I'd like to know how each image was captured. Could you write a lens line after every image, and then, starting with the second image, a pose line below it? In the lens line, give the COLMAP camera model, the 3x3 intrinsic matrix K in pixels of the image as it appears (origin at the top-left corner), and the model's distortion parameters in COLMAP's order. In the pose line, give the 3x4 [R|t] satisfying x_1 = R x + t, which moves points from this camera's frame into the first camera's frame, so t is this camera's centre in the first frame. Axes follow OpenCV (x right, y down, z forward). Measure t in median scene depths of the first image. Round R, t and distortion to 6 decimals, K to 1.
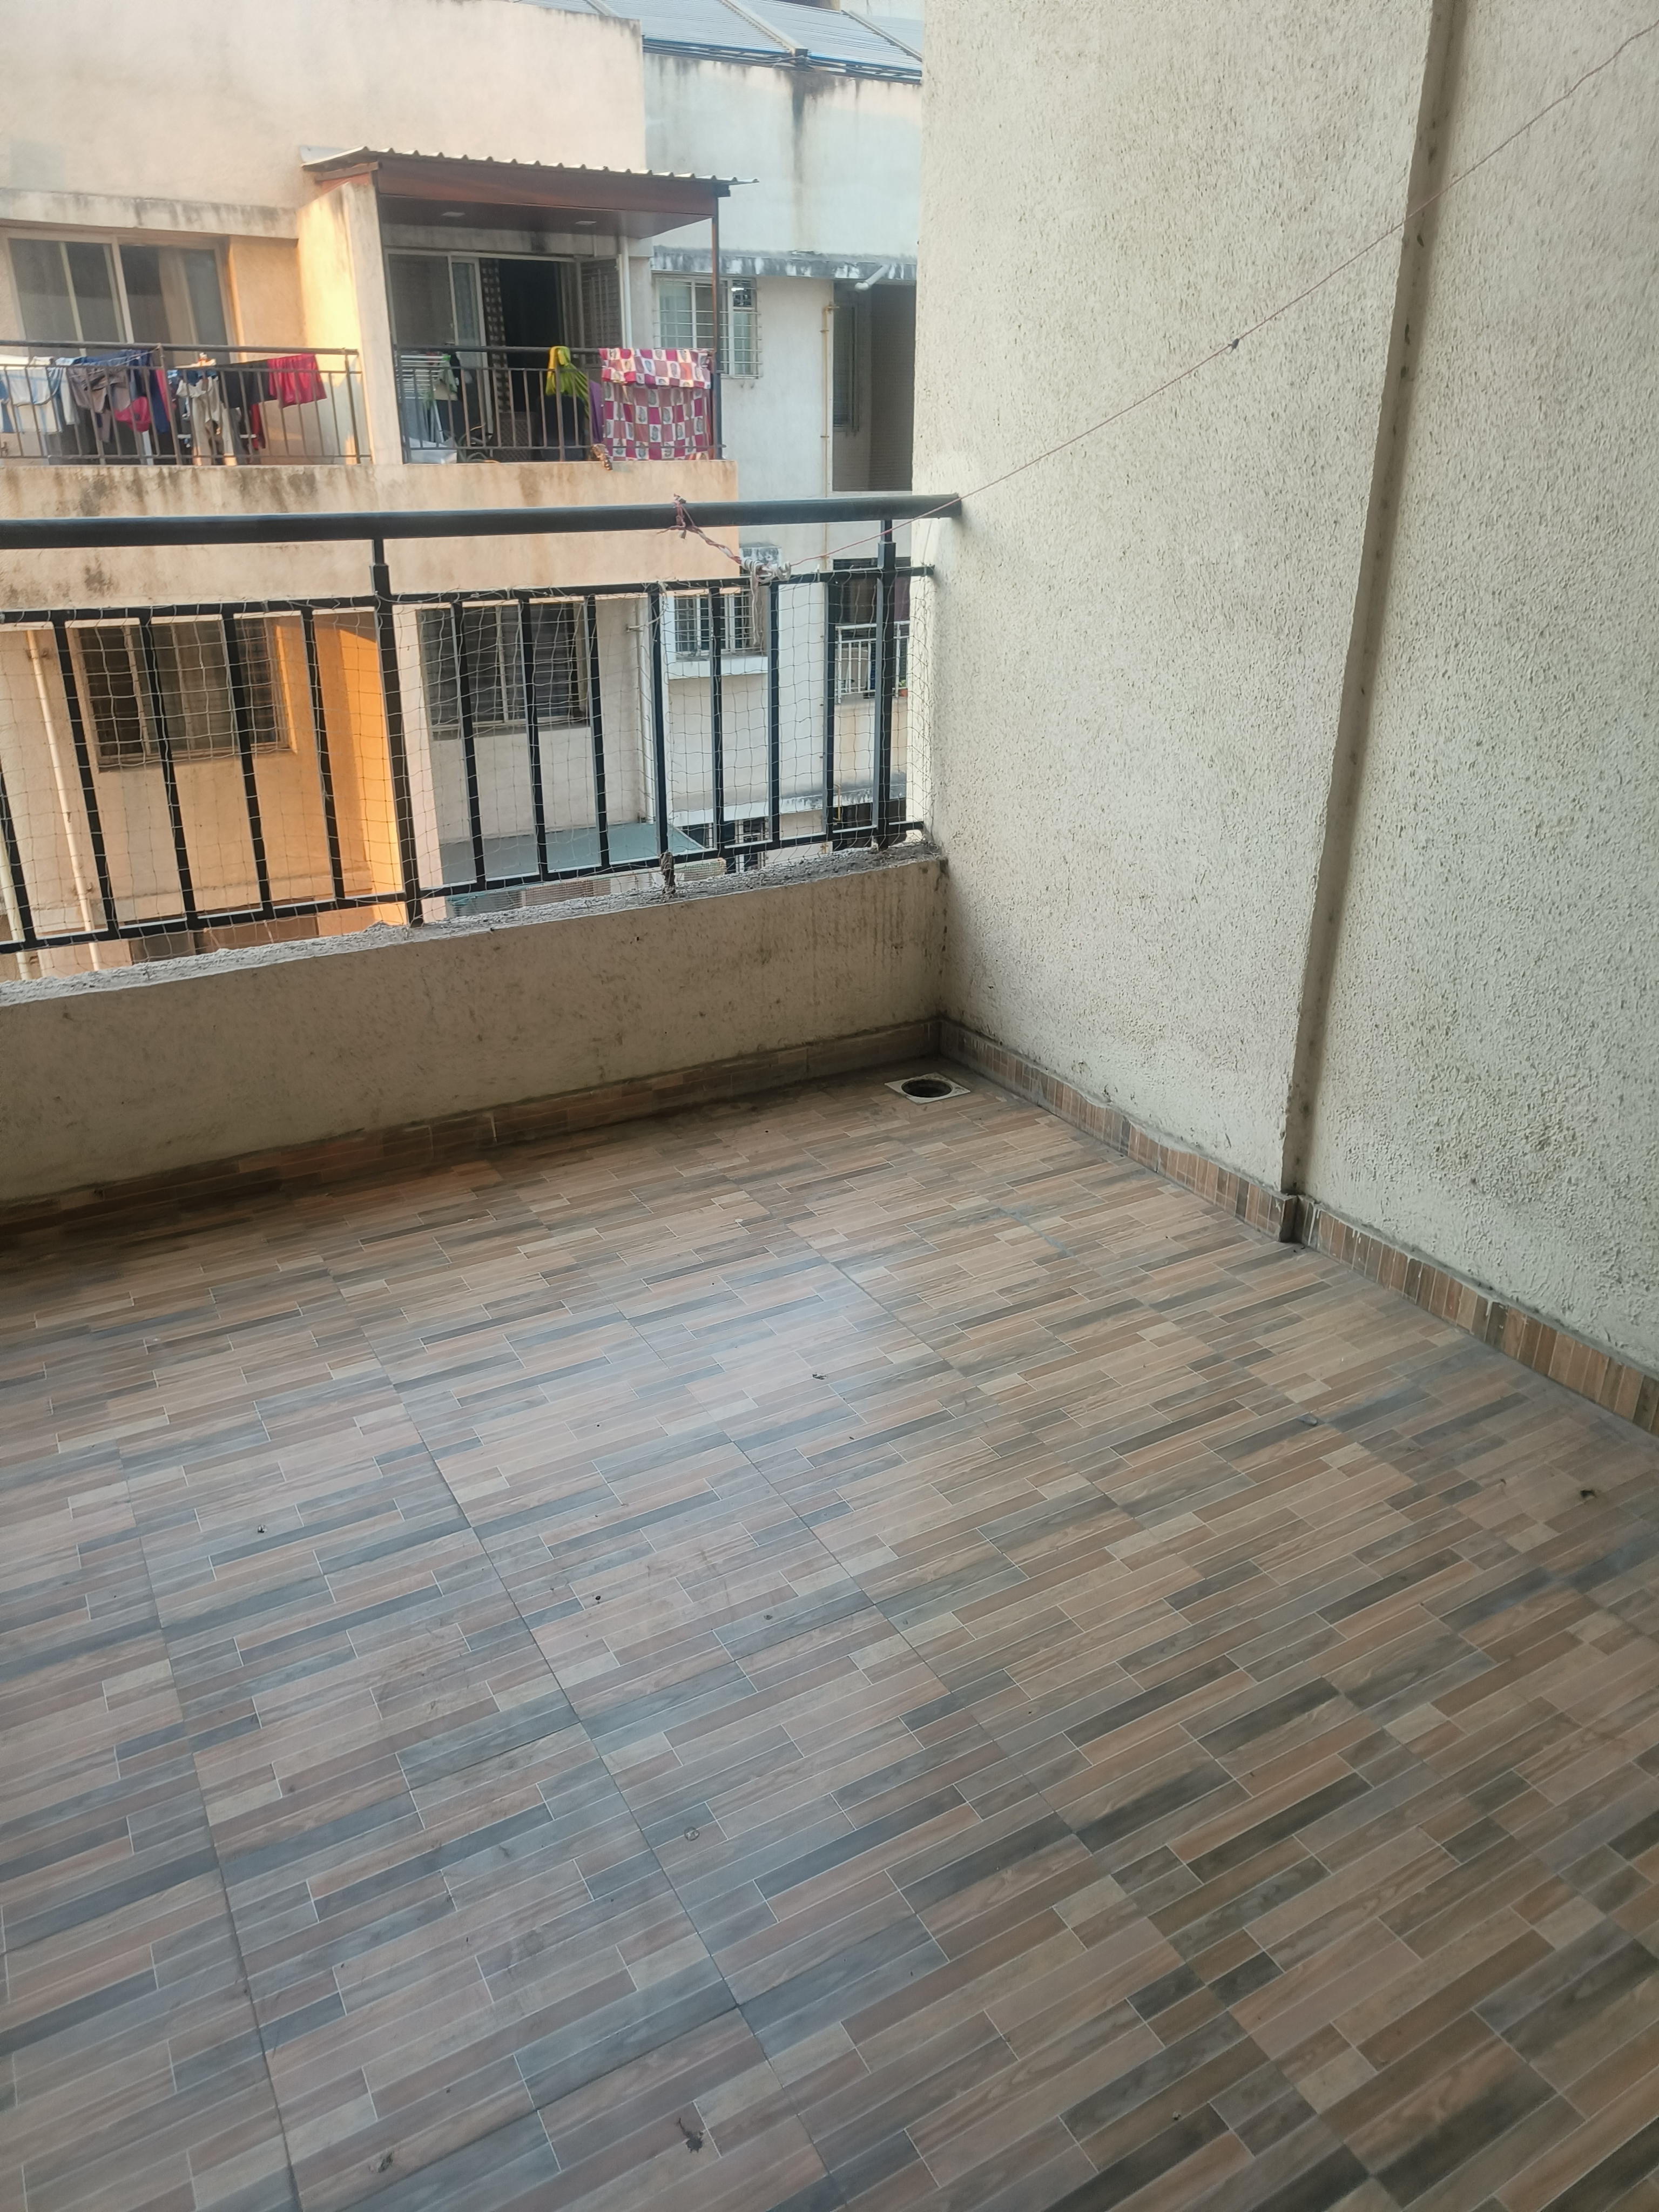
lens RADIAL K [[1511.3, 0, 818.2], [0, 1511.3, 1098.3], [0, 0, 1]] dist [-0.001649, -0.000346]
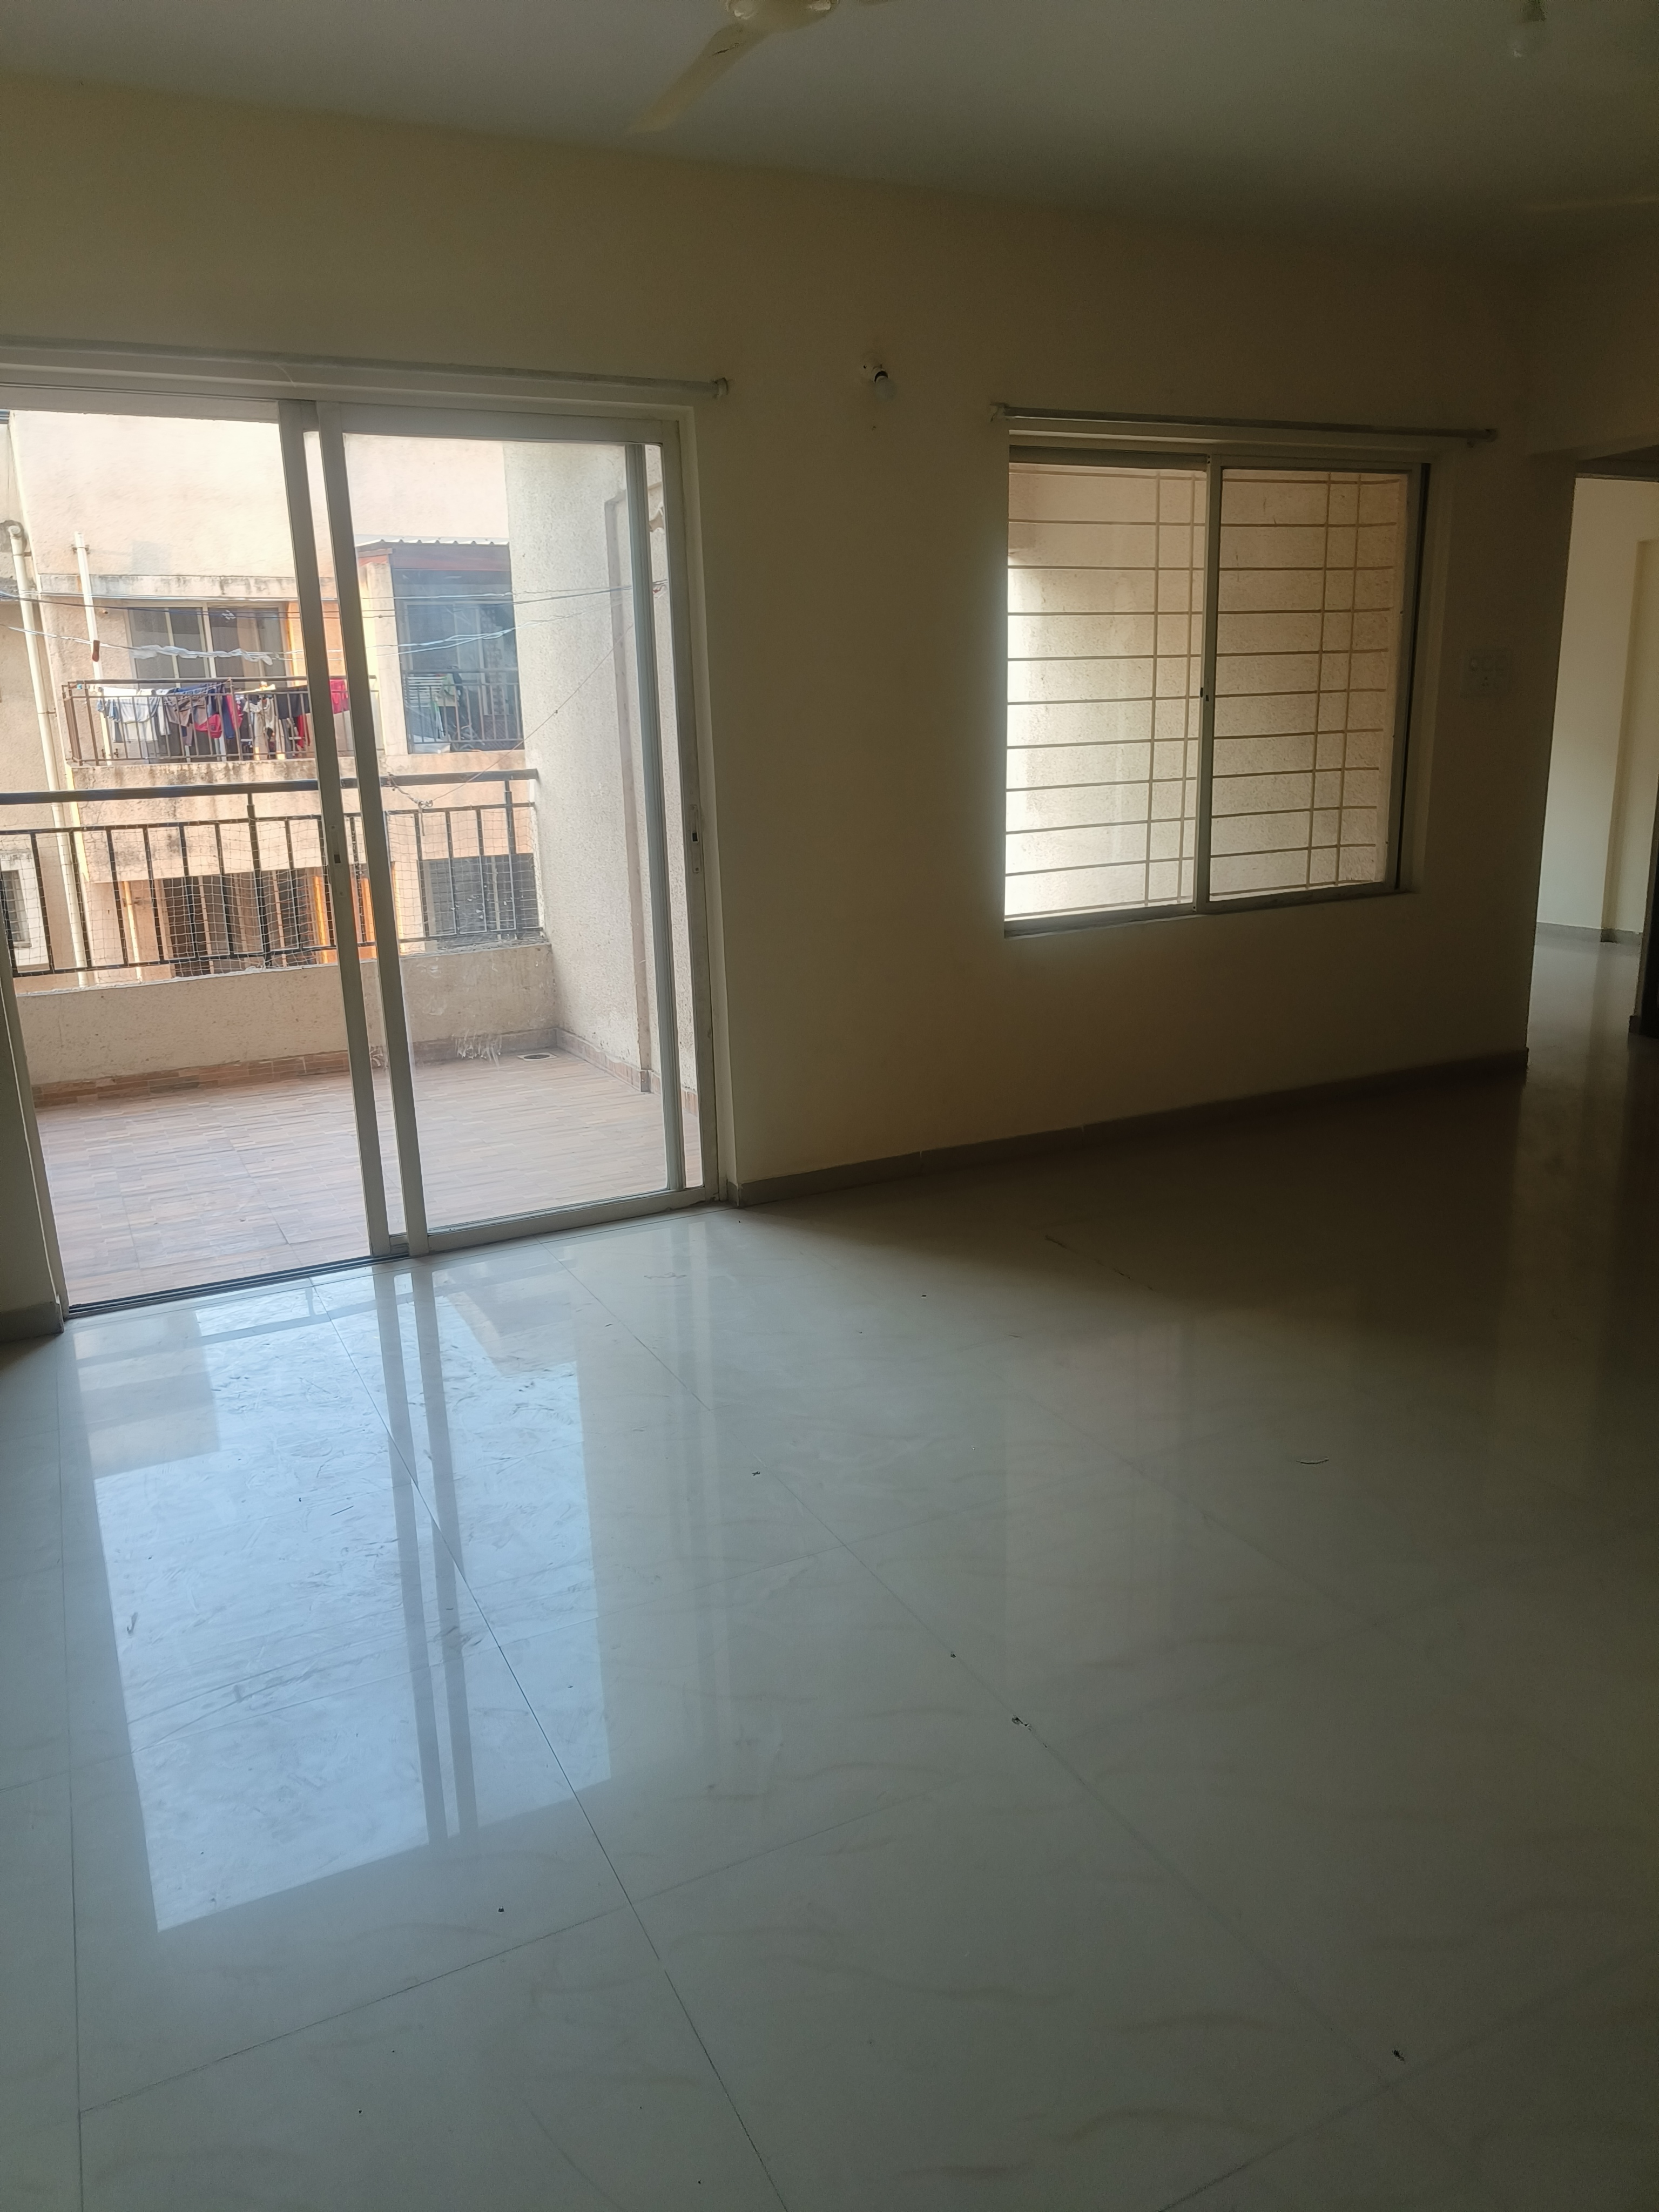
lens RADIAL K [[1511.3, 0, 818.2], [0, 1511.3, 1098.3], [0, 0, 1]] dist [-0.001649, -0.000346]
pose [[0.998640, -0.021184, -0.047640, 0.154050], [0.013175, 0.986612, -0.162551, 0.107787], [0.050445, 0.161703, 0.985549, -0.263440]]
